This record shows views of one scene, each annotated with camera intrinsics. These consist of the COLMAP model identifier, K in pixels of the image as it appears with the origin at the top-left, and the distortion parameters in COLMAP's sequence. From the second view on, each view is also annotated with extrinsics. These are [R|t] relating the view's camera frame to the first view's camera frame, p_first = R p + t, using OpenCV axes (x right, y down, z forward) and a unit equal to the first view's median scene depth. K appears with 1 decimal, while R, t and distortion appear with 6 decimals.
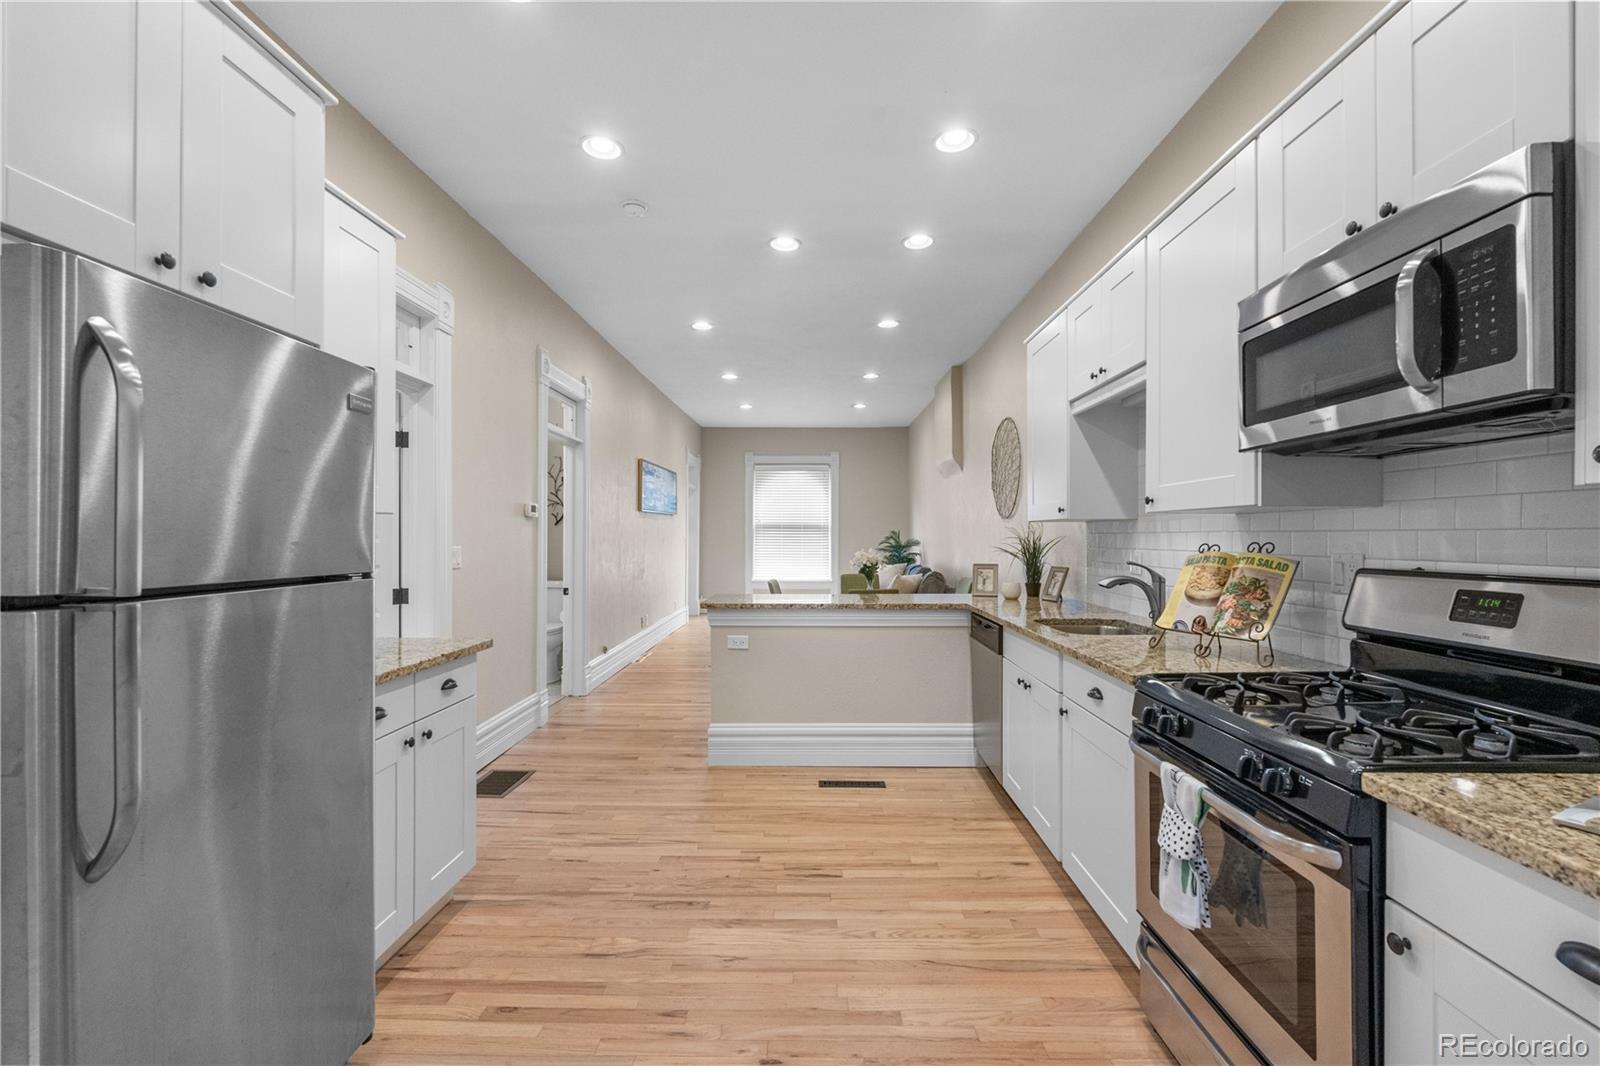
lens RADIAL K [[698.0, 0, 801.1], [0, 698.0, 535.2], [0, 0, 1]] dist [-0.004331, 0.000250]
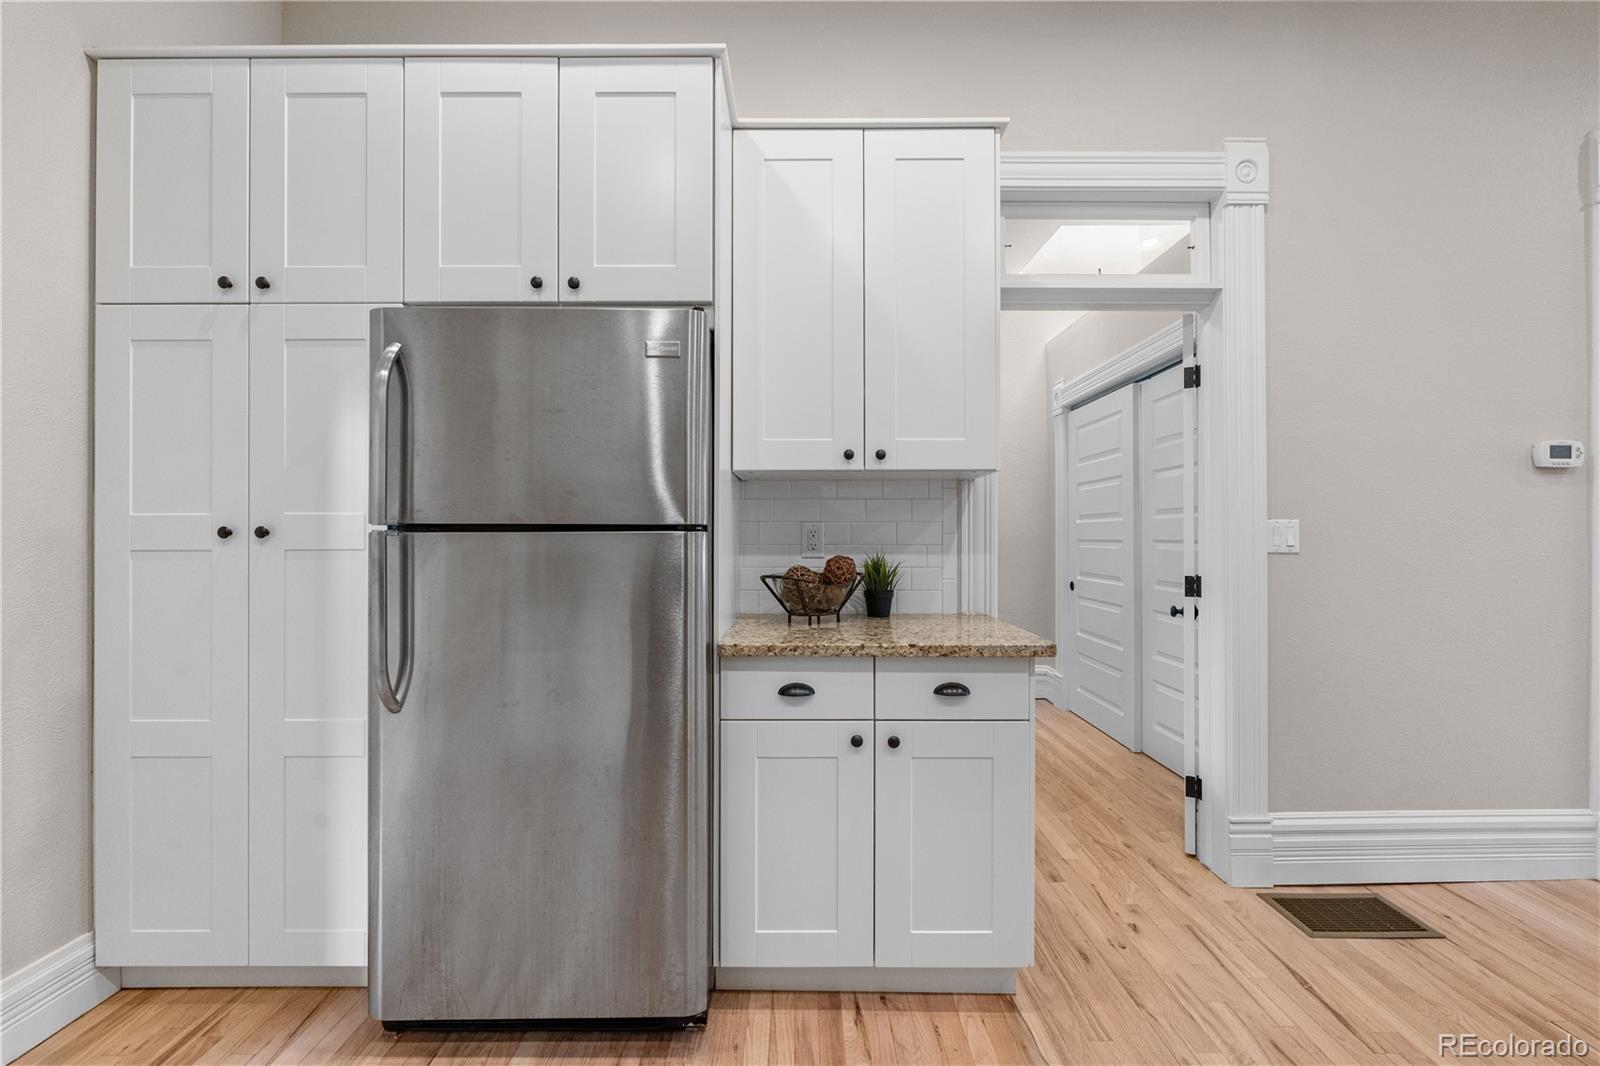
lens RADIAL K [[698.0, 0, 805.1], [0, 698.0, 537.2], [0, 0, 1]] dist [-0.004331, 0.000250]
pose [[0.022133, -0.004209, -0.999746, 0.233803], [0.001800, 0.999990, -0.004170, 0.053129], [0.999753, -0.001707, 0.022141, 0.817458]]
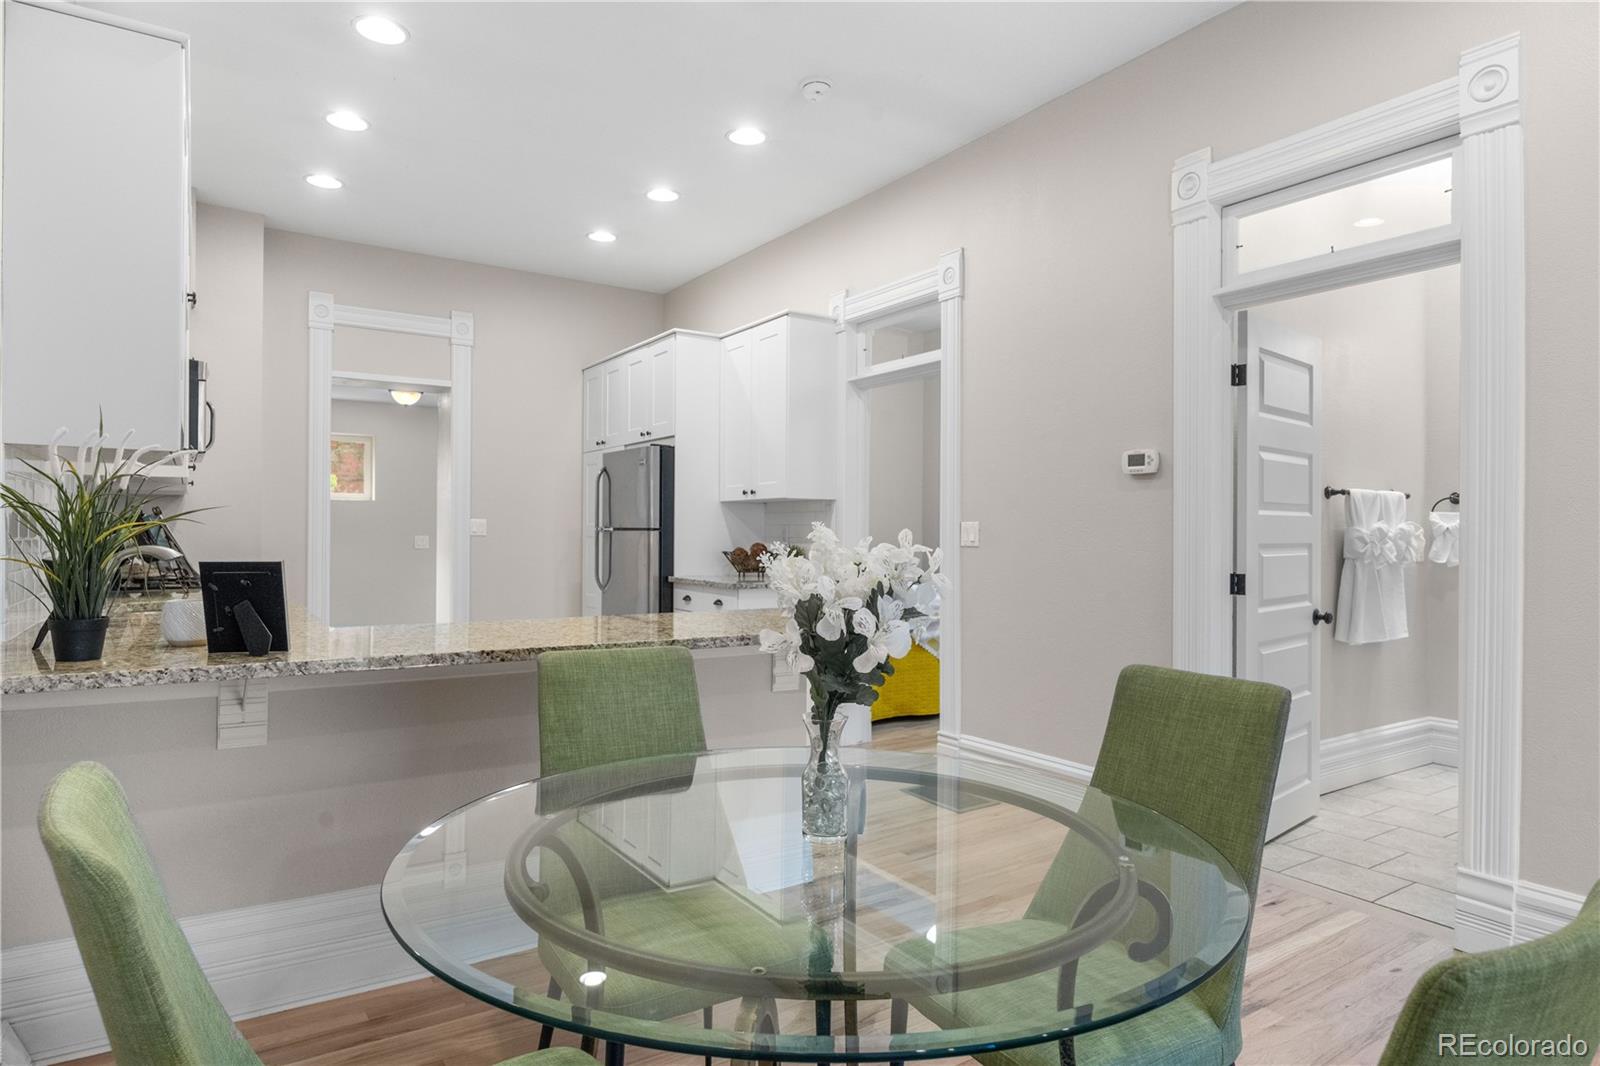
lens RADIAL K [[909.3, 0, 804.1], [0, 909.3, 528.6], [0, 0, 1]] dist [-0.001994, -0.000111]
pose [[-0.826839, 0.003650, -0.562427, 0.536564], [0.003102, 0.999993, 0.001930, 0.034945], [0.562430, -0.000148, -0.826845, 2.827779]]
